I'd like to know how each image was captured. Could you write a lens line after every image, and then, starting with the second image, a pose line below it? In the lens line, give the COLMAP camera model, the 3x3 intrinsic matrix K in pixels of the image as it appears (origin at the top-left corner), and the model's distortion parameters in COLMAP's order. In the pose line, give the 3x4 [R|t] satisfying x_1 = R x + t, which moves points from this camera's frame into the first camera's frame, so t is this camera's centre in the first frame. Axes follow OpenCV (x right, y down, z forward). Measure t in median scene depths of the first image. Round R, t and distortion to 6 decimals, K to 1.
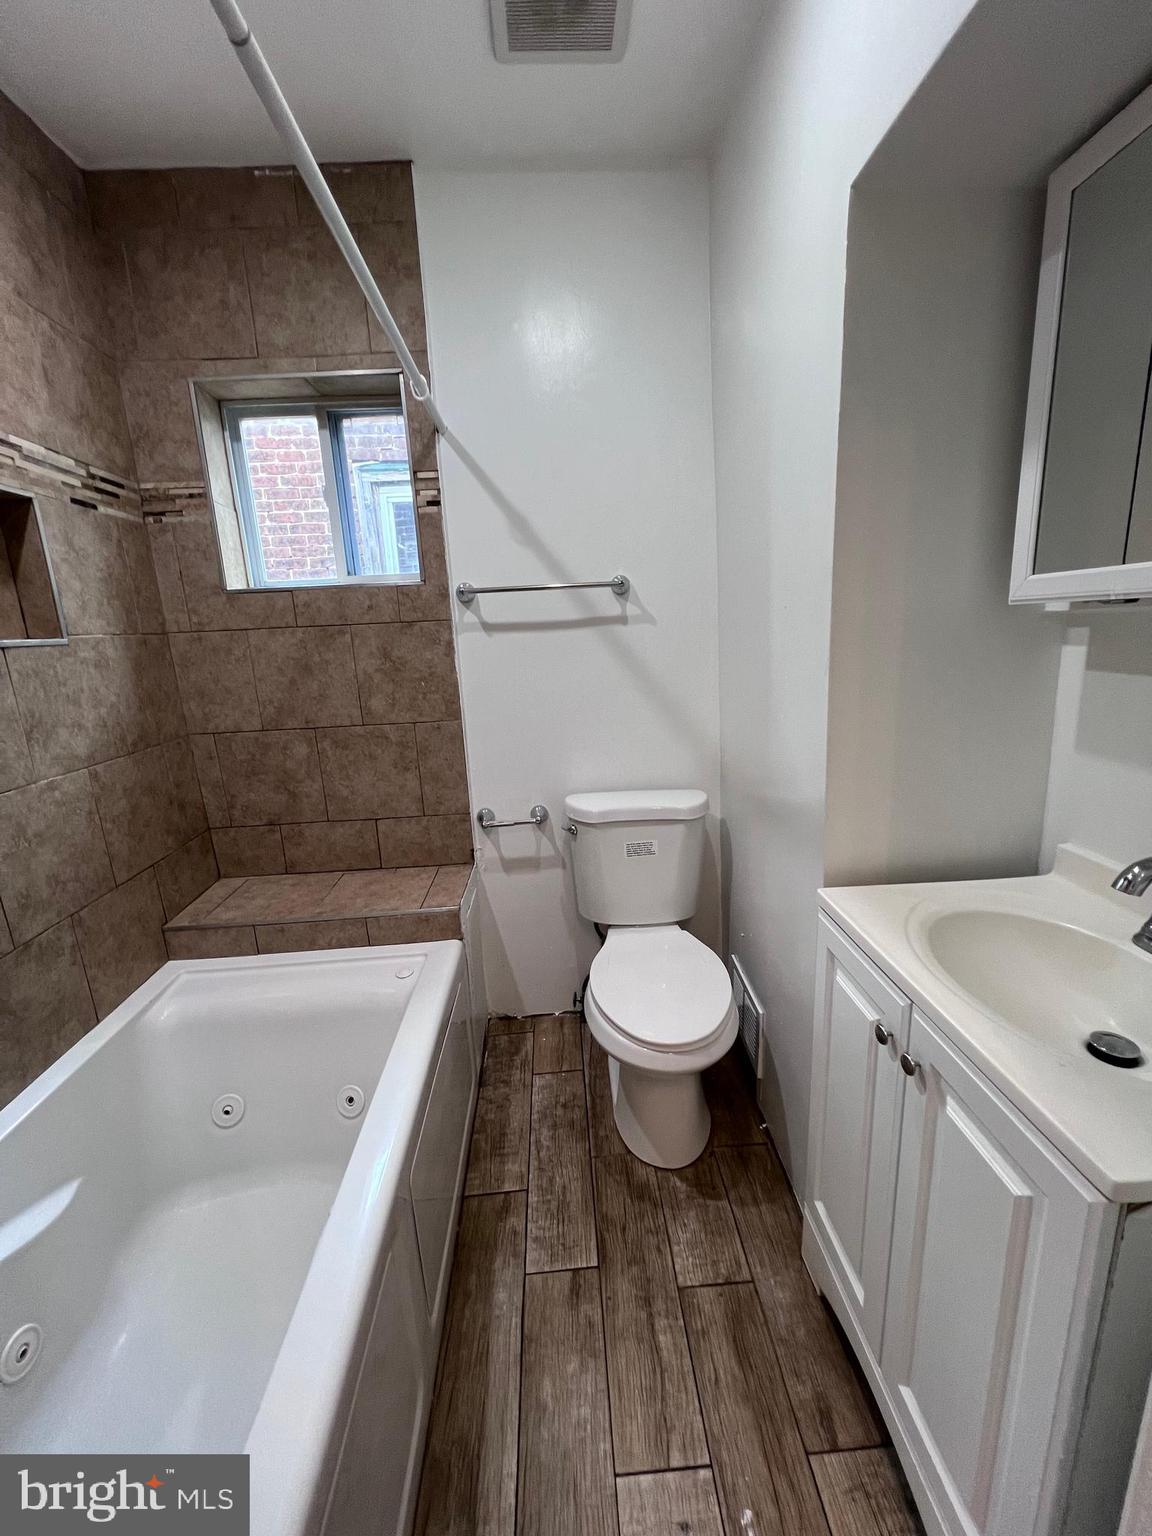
lens RADIAL K [[615.1, 0, 576.0], [0, 615.1, 768.0], [0, 0, 1]] dist [-0.002711, 0.000392]
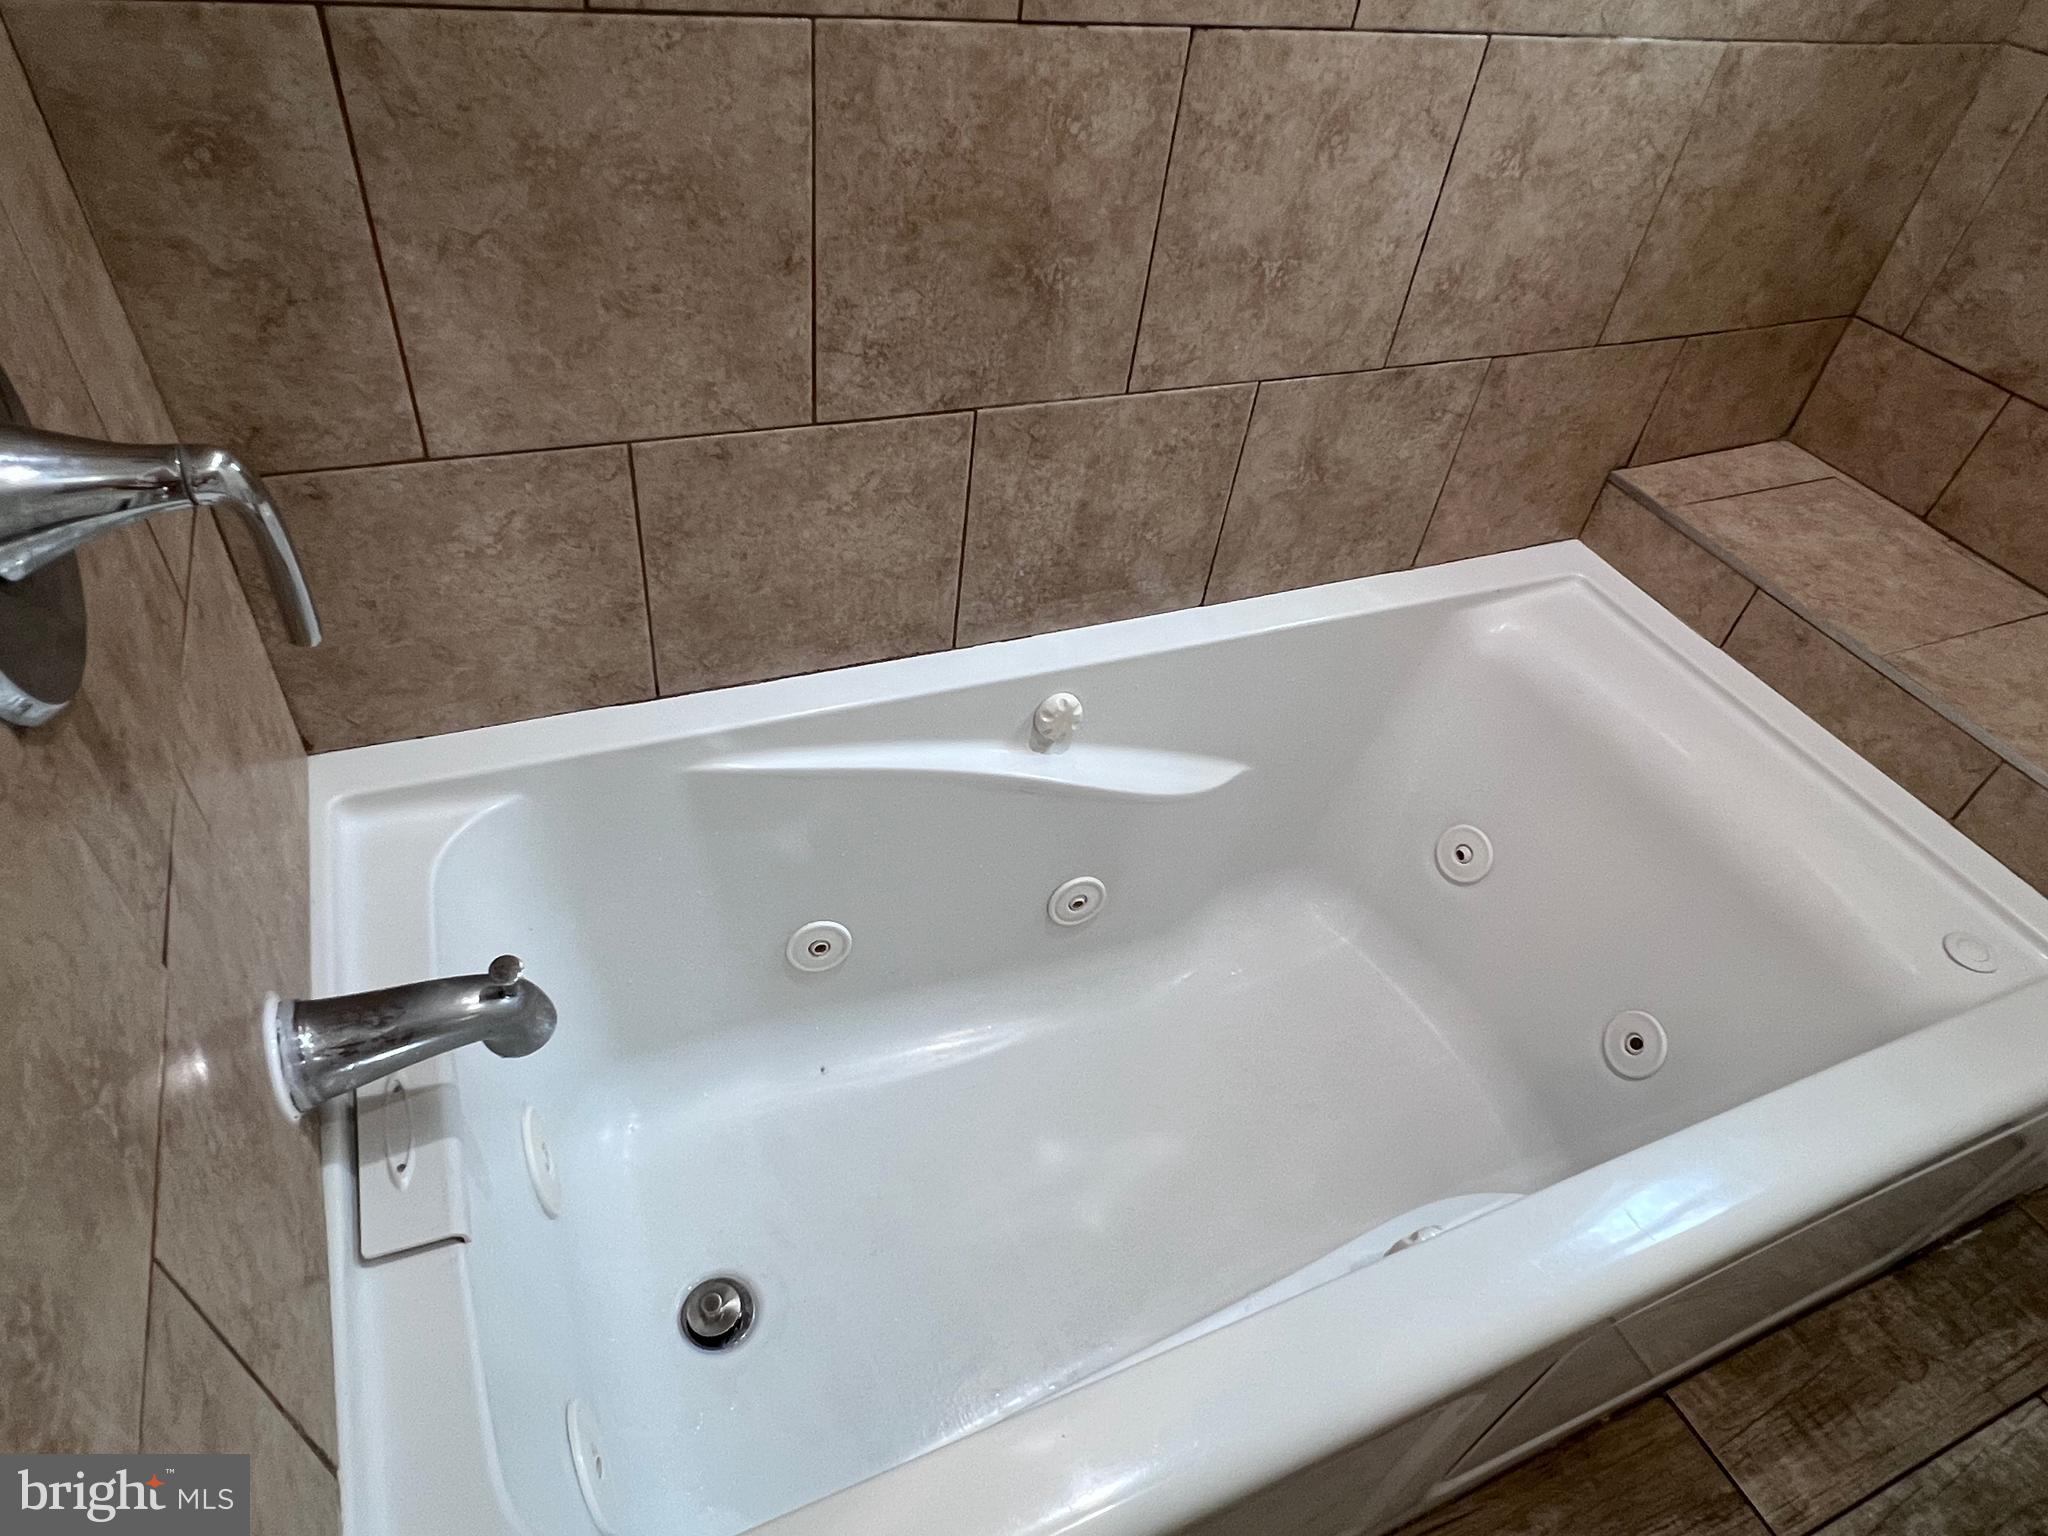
lens RADIAL K [[1200.9, 0, 1024.0], [0, 1200.9, 768.0], [0, 0, 1]] dist [-0.000048, -0.000848]
pose [[0.345305, 0.699998, -0.625114, -0.102550], [-0.328862, 0.714102, 0.617987, 0.004788], [0.878985, -0.007818, 0.476786, 0.174973]]
